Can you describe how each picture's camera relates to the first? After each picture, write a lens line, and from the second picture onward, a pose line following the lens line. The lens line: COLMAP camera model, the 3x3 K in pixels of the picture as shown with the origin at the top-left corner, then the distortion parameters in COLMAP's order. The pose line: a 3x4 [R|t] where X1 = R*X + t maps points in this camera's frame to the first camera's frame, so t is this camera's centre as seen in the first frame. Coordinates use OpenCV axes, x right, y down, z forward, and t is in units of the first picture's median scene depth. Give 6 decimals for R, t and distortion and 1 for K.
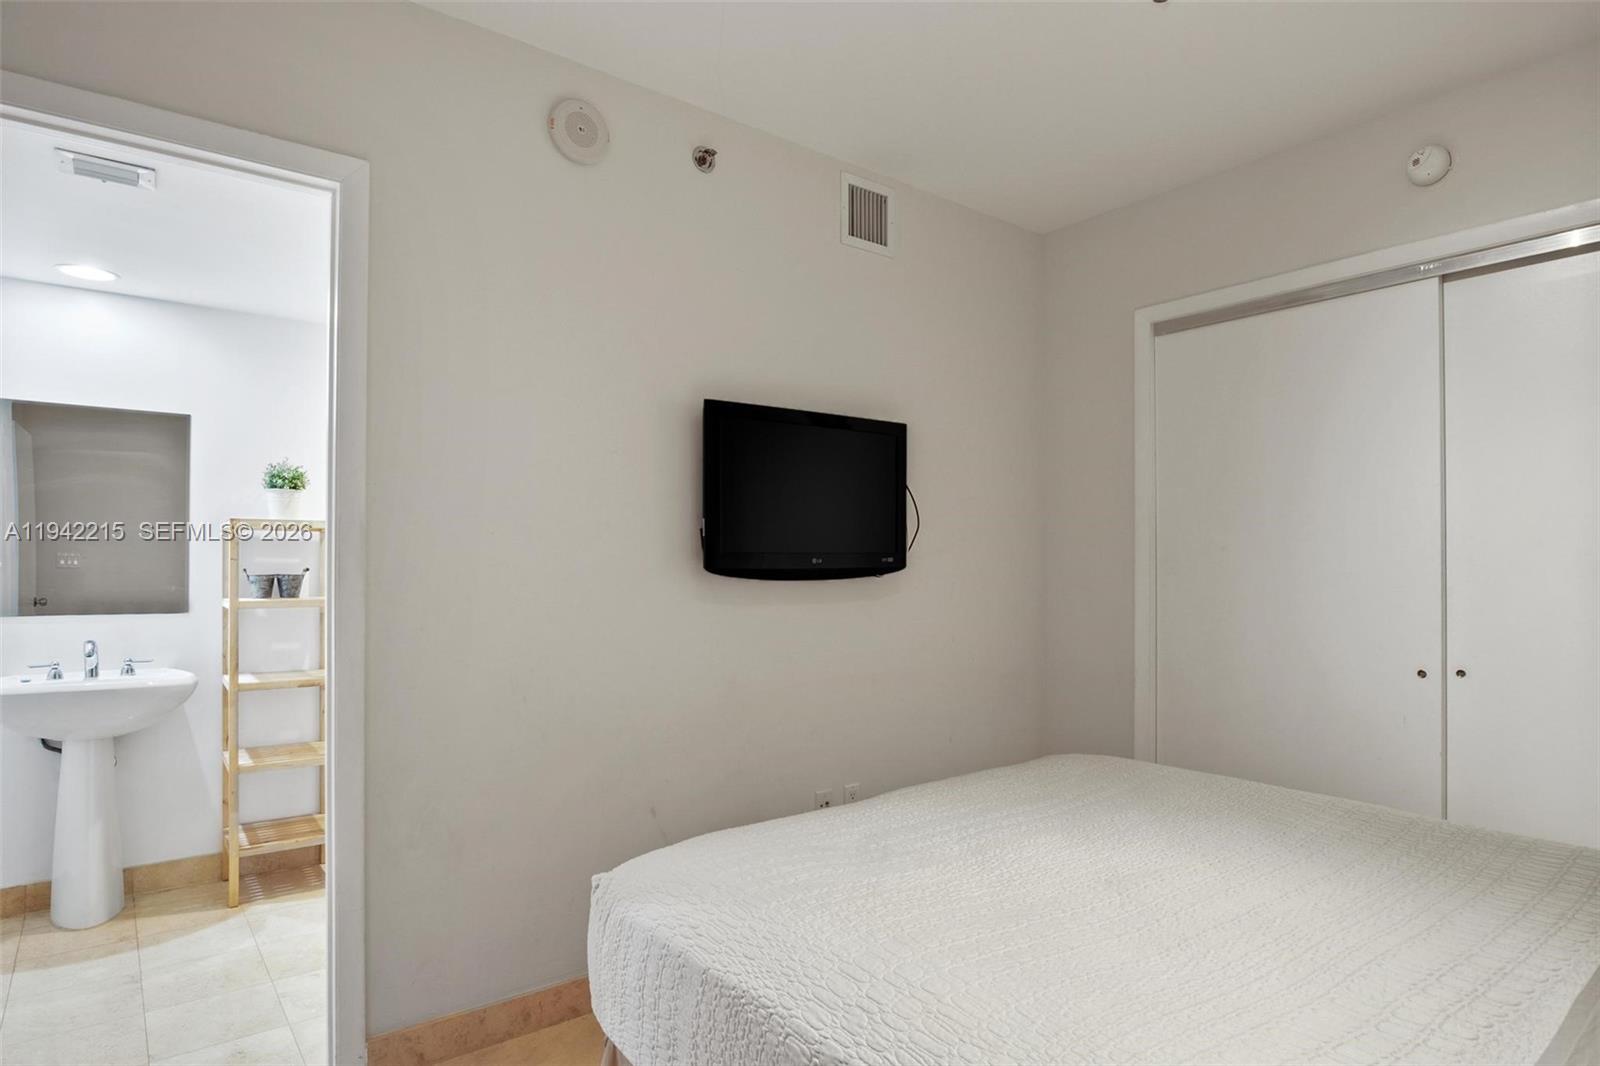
lens RADIAL K [[893.4, 0, 812.5], [0, 893.4, 579.8], [0, 0, 1]] dist [-0.000863, -0.021904]
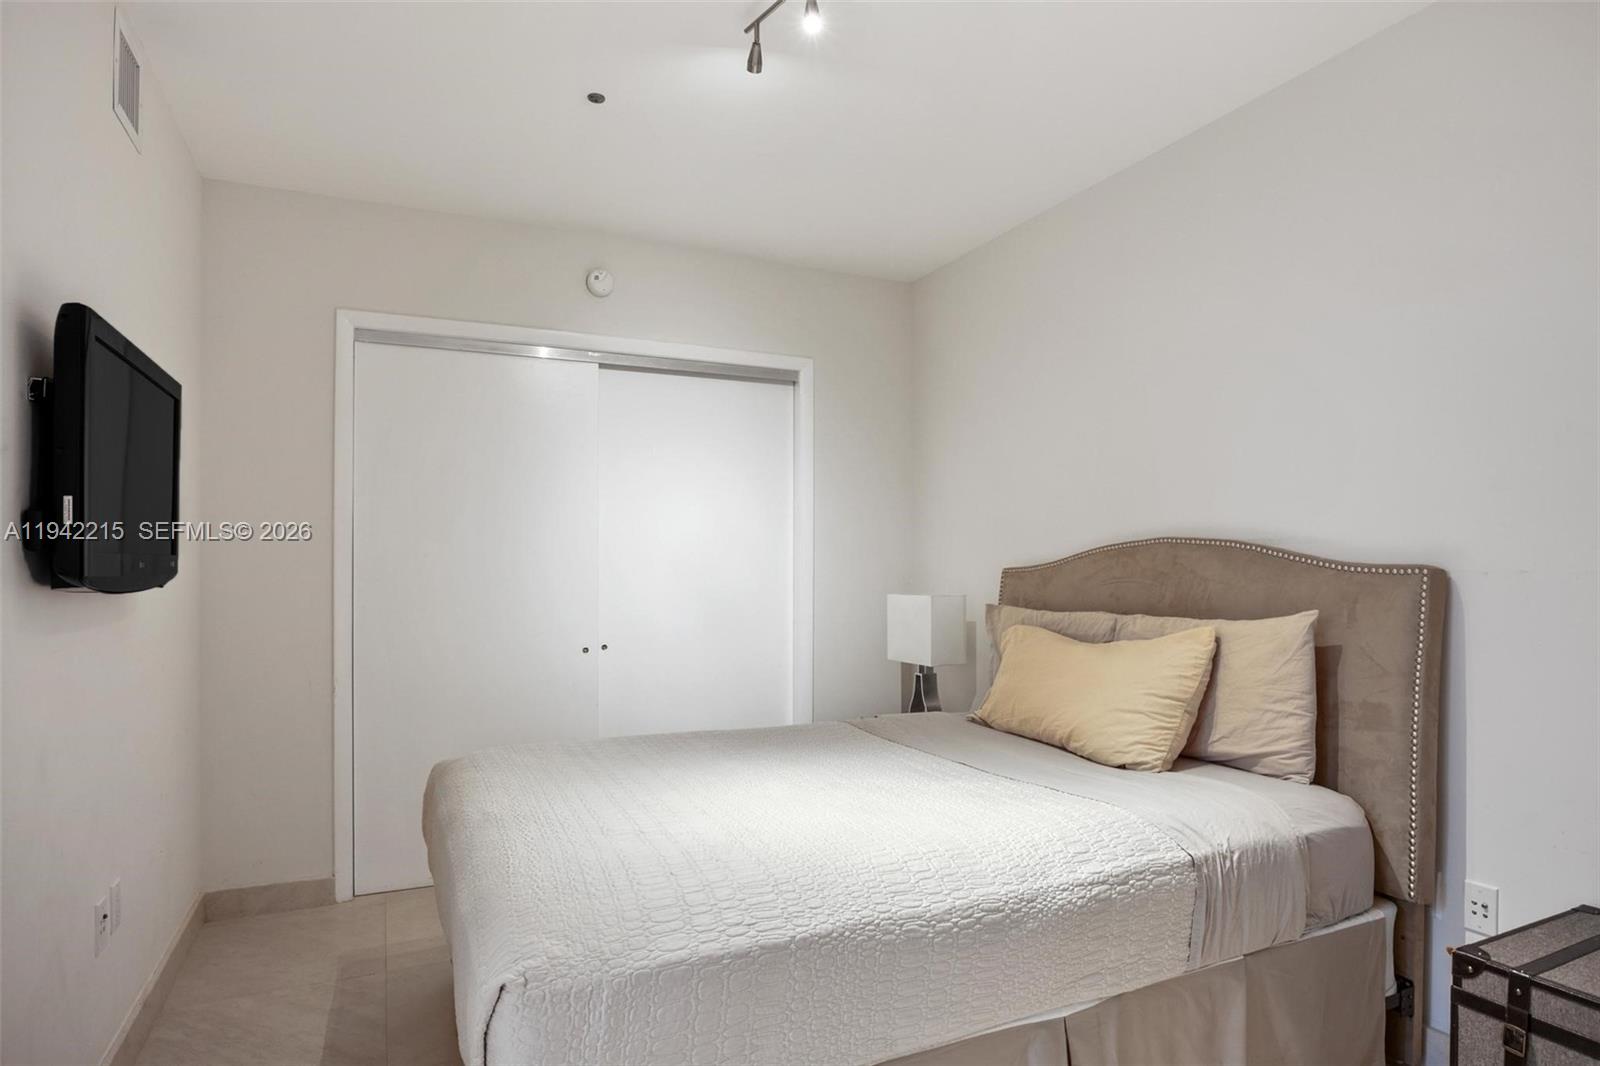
lens RADIAL K [[893.4, 0, 812.5], [0, 893.4, 579.8], [0, 0, 1]] dist [-0.000863, -0.021904]
pose [[0.227371, -0.013646, 0.973712, -0.575848], [0.019845, 0.999759, 0.009377, -0.008407], [-0.973606, 0.017192, 0.227588, 0.349523]]
